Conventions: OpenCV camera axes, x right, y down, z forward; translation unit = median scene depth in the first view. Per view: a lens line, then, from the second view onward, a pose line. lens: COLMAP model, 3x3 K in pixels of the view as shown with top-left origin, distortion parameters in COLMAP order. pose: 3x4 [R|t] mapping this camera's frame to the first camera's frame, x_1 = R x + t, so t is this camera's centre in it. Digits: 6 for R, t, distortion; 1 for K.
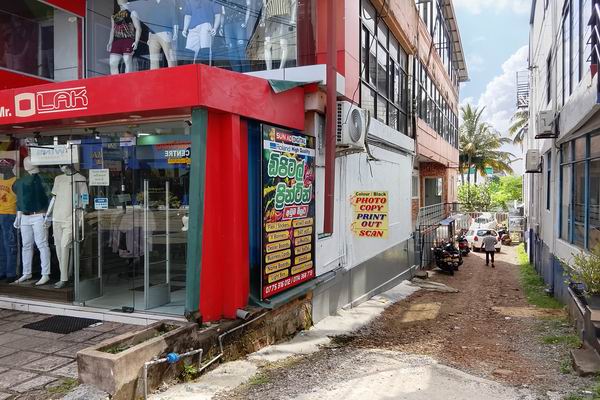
lens RADIAL K [[465.5, 0, 301.0], [0, 465.5, 206.3], [0, 0, 1]] dist [0.047564, -0.066066]
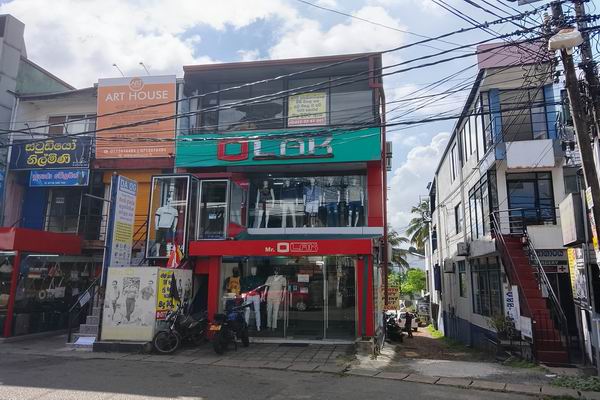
lens RADIAL K [[465.5, 0, 295.7], [0, 465.5, 186.5], [0, 0, 1]] dist [0.047564, -0.066066]
pose [[0.976629, 0.056375, 0.207408, -0.183253], [-0.008192, 0.974051, -0.226182, 0.003159], [-0.214777, 0.219196, 0.951748, -0.237834]]
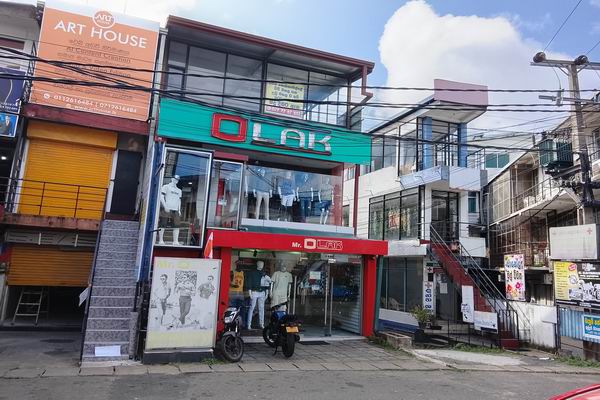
lens RADIAL K [[465.5, 0, 289.7], [0, 465.5, 191.0], [0, 0, 1]] dist [0.047564, -0.066066]
pose [[0.720021, 0.155032, 0.676413, -0.399335], [-0.026459, 0.980150, -0.196482, -0.002922], [-0.693447, 0.123574, 0.709831, -0.105367]]
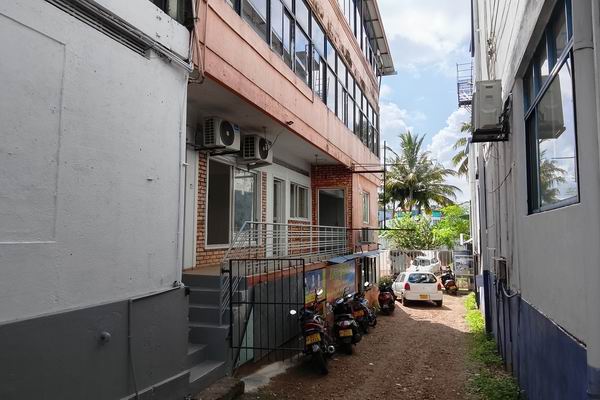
lens RADIAL K [[465.5, 0, 303.1], [0, 465.5, 196.9], [0, 0, 1]] dist [0.047564, -0.066066]
pose [[0.995216, 0.012842, 0.096848, 0.139439], [-0.001427, 0.993129, -0.117020, 0.017234], [-0.097686, 0.116322, 0.988396, 0.293137]]
